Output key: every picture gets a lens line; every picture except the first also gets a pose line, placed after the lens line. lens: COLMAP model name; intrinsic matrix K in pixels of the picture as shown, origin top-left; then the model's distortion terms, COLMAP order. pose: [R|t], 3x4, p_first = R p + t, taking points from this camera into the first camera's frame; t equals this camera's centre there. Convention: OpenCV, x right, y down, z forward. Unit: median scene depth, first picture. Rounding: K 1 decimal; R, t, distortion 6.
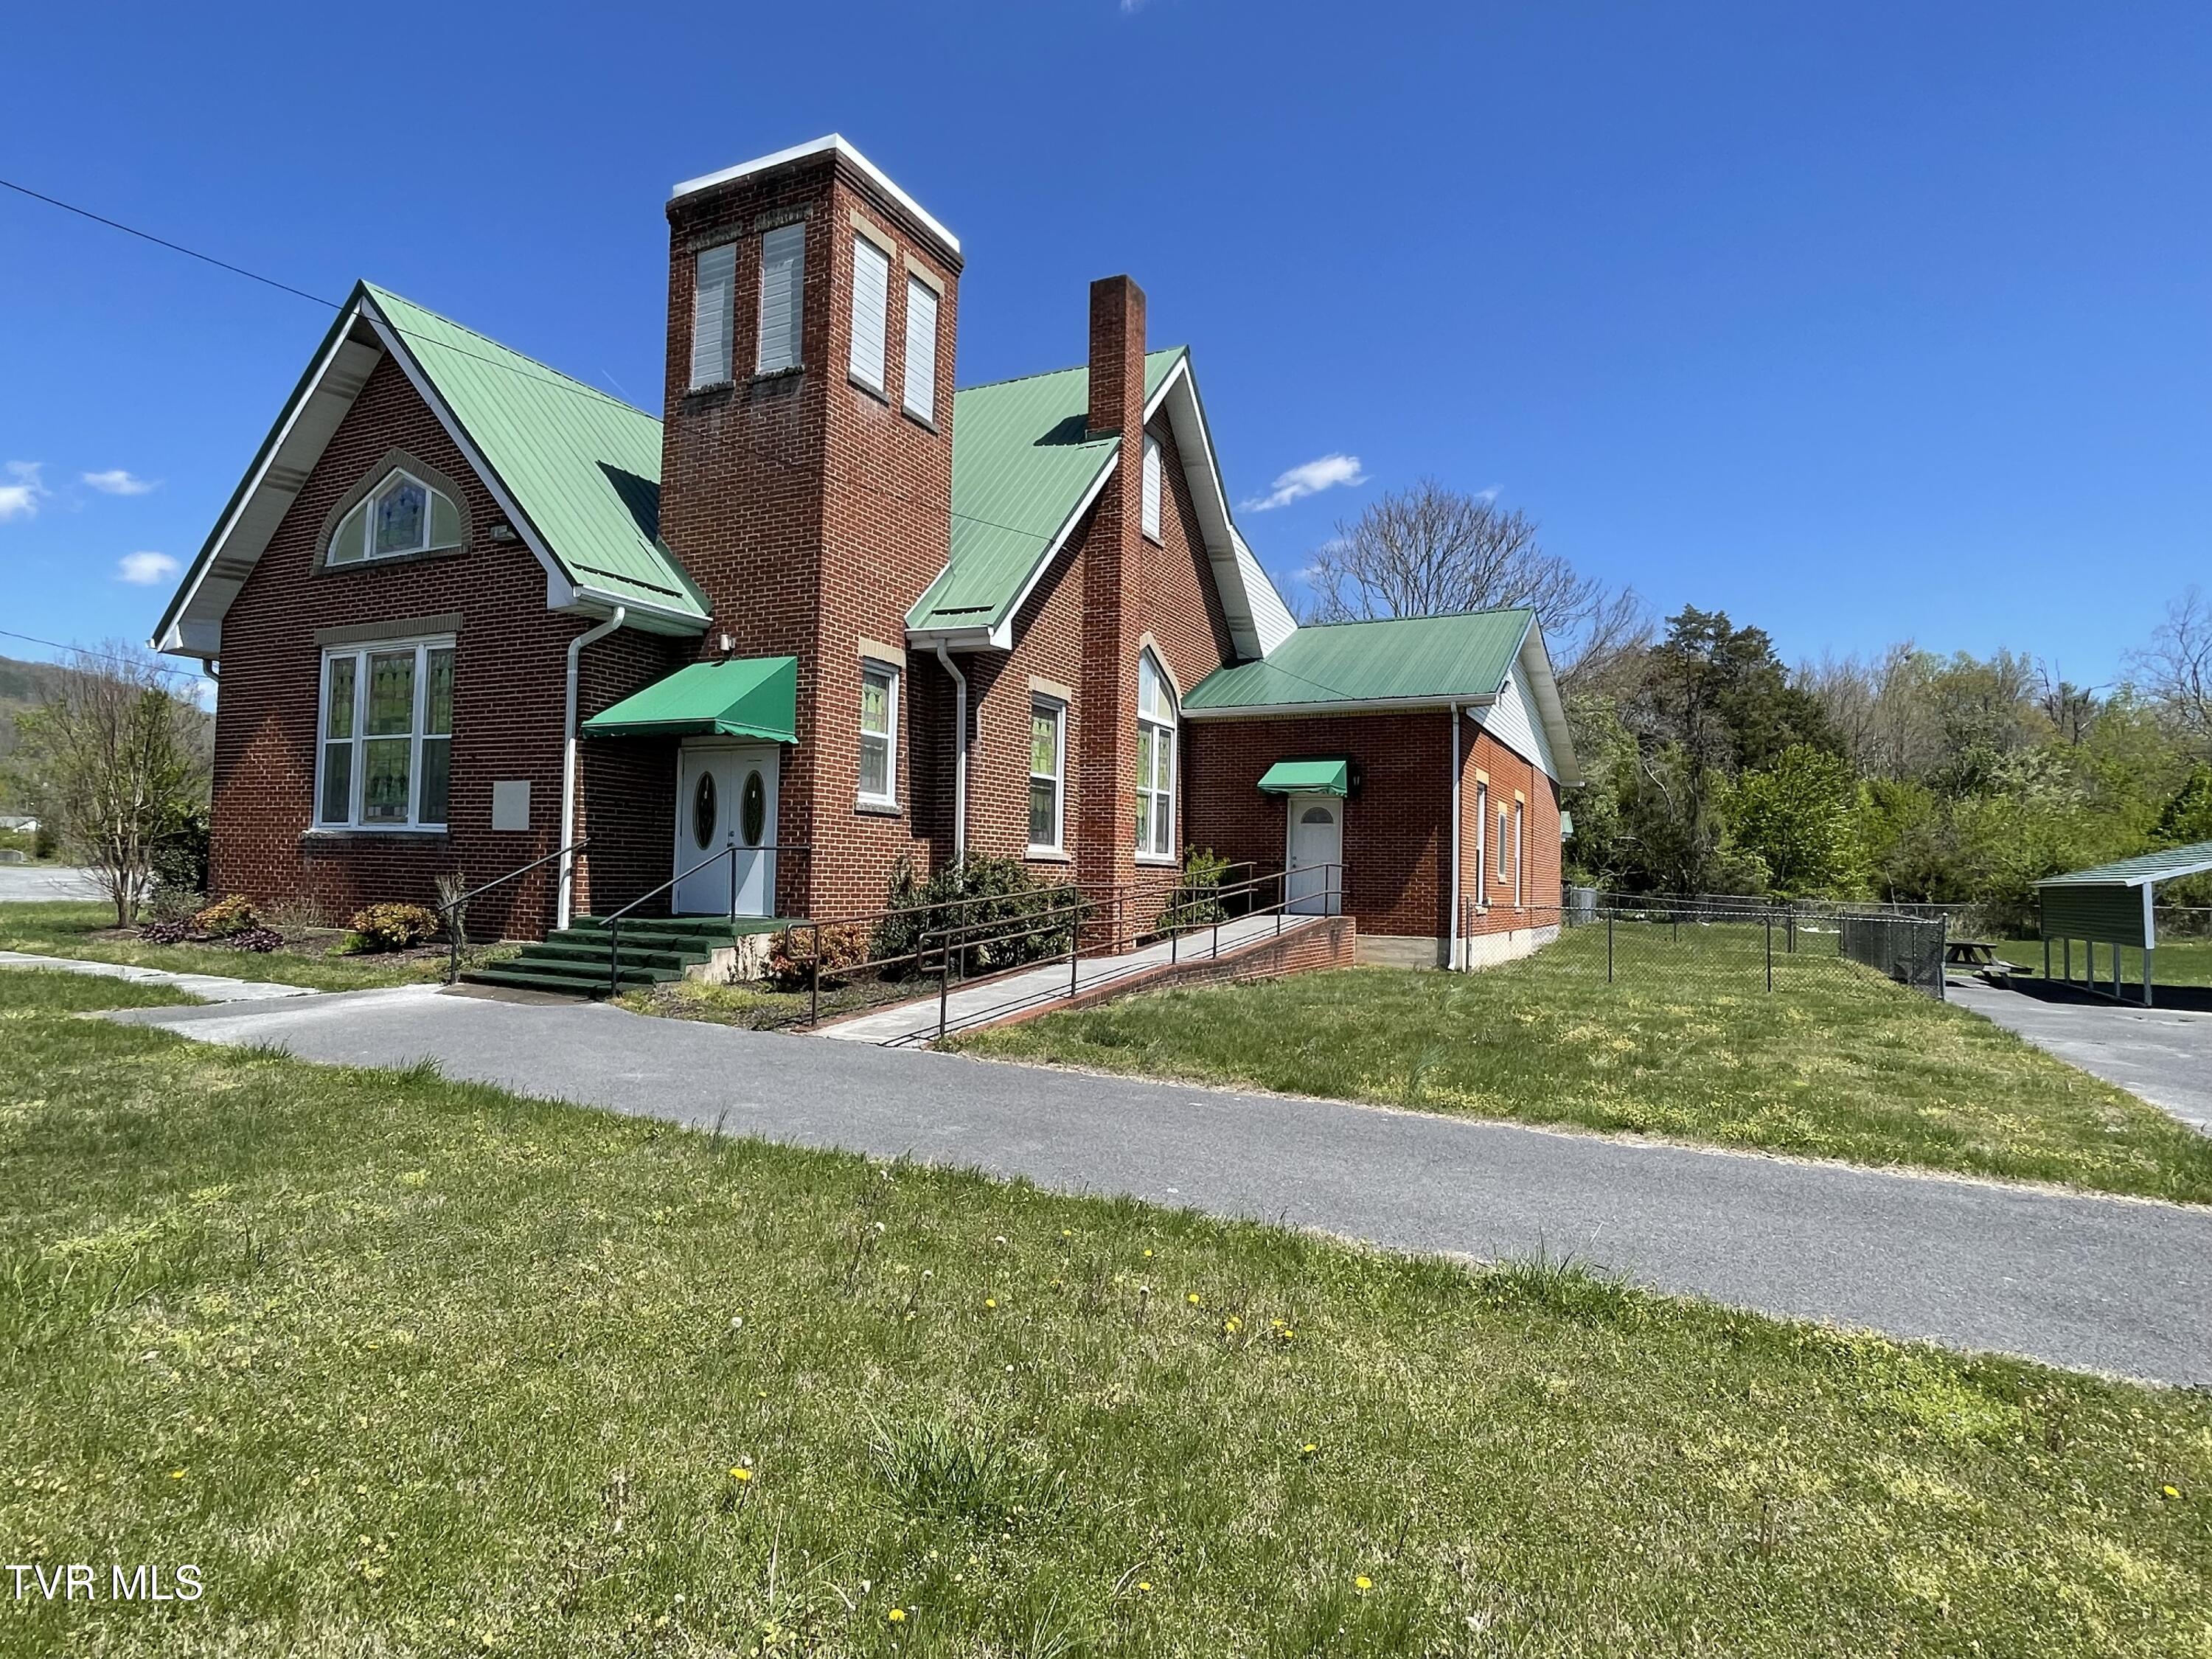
lens RADIAL K [[1230.0, 0, 1097.2], [0, 1230.0, 827.8], [0, 0, 1]] dist [-0.005100, -0.001451]
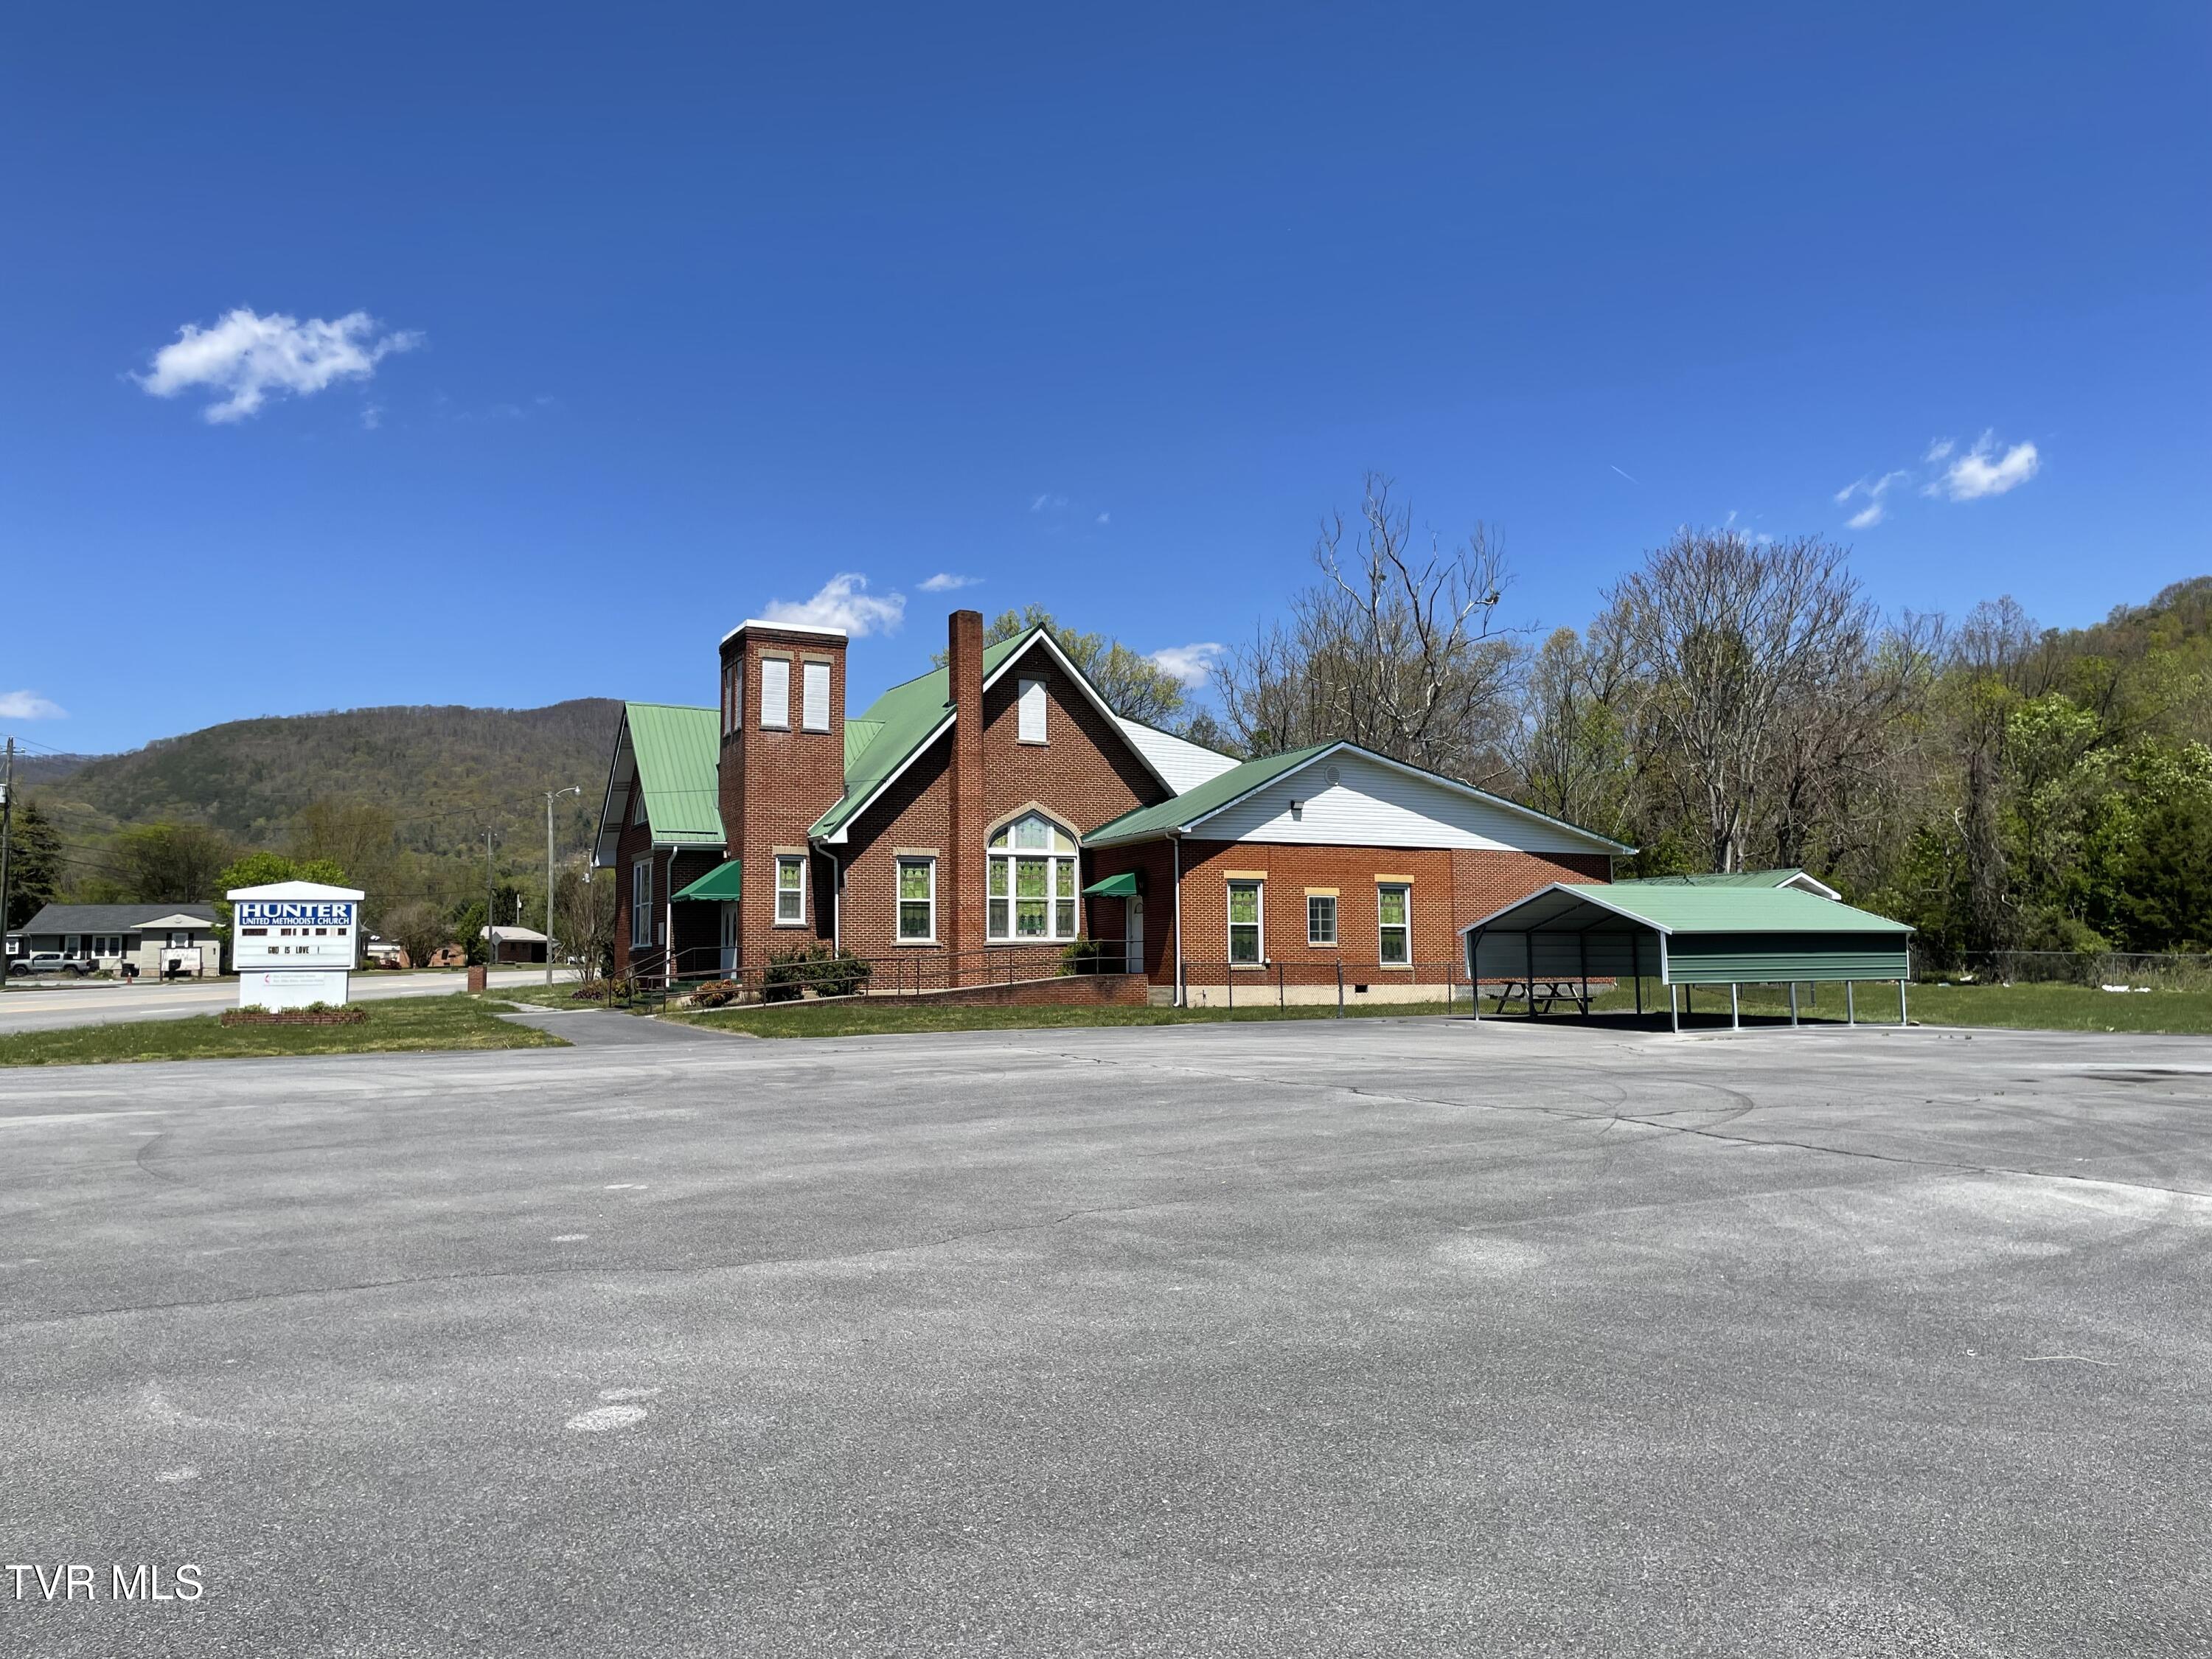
lens RADIAL K [[1666.6, 0, 1106.0], [0, 1666.6, 829.5], [0, 0, 1]] dist [0.106606, -0.138689]
pose [[0.808521, -0.082614, -0.582640, 1.685486], [0.054791, 0.996364, -0.065244, 0.031569], [0.585911, 0.020828, 0.810108, -0.868853]]
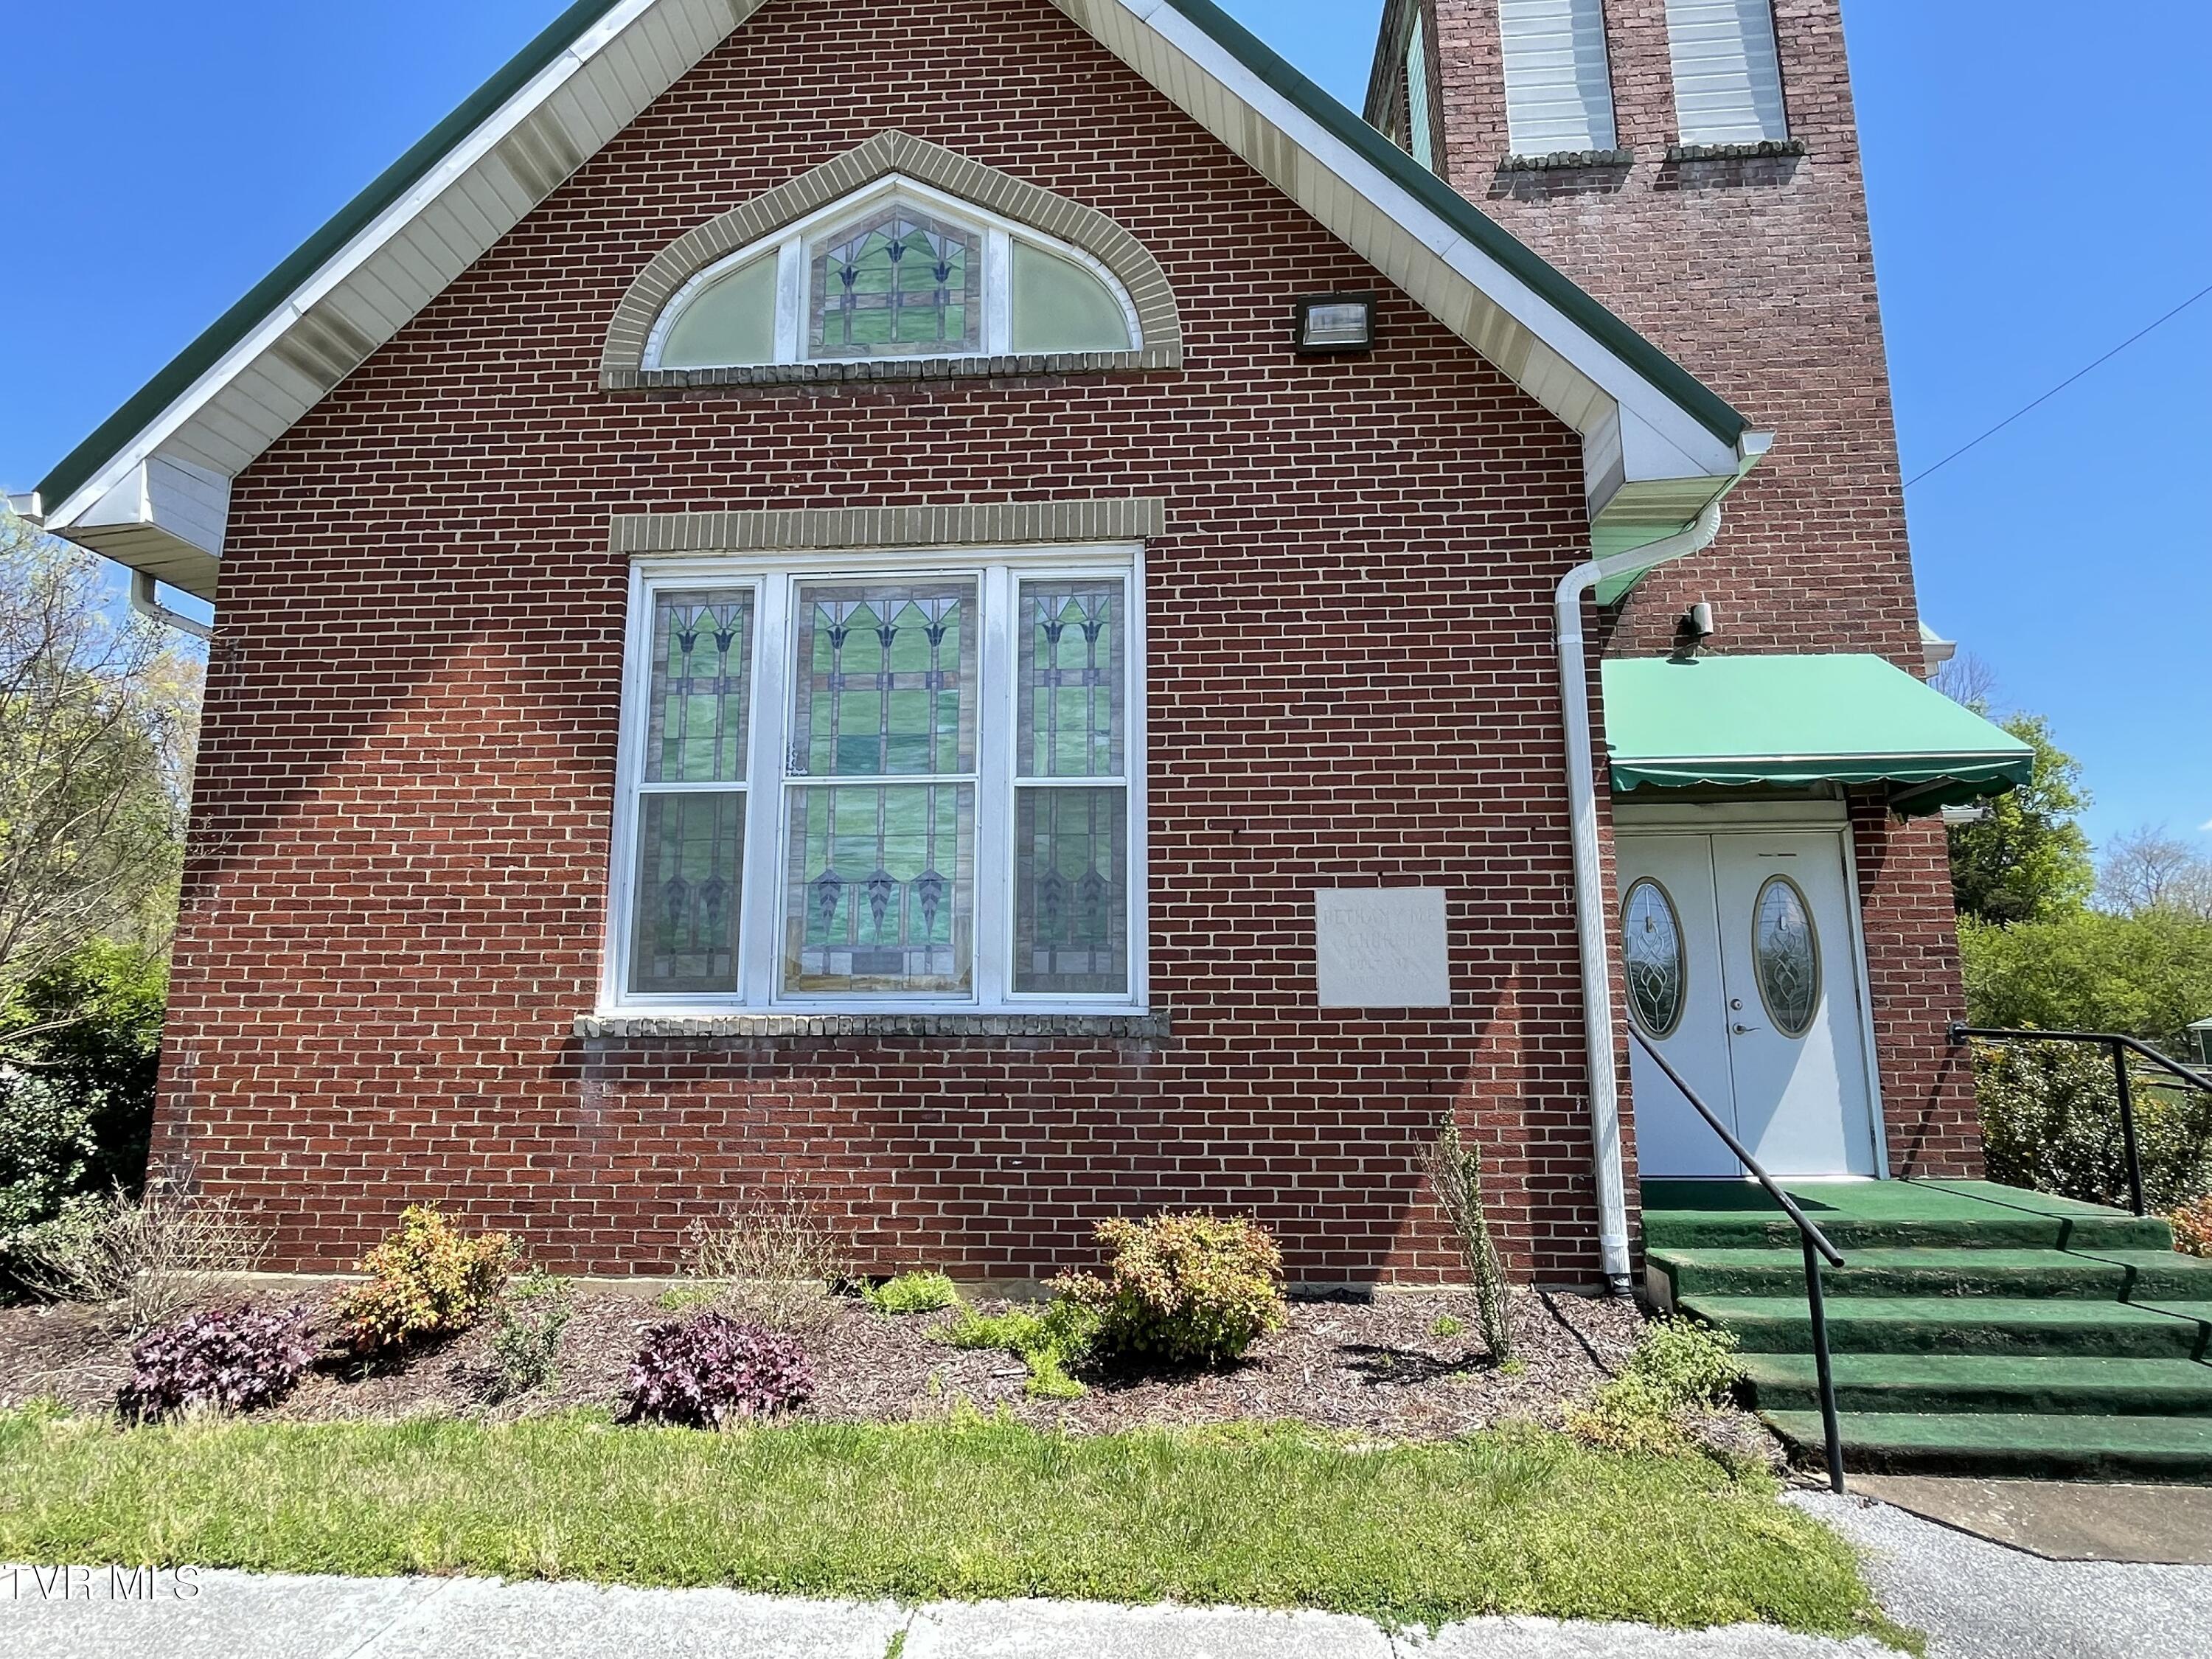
lens RADIAL K [[1231.8, 0, 1101.6], [0, 1231.8, 828.0], [0, 0, 1]] dist [-0.000685, -0.000538]
pose [[0.921365, 0.032850, 0.387309, -0.611706], [0.008860, 0.994389, -0.105417, -0.012561], [-0.388598, 0.100559, 0.915903, 0.543892]]
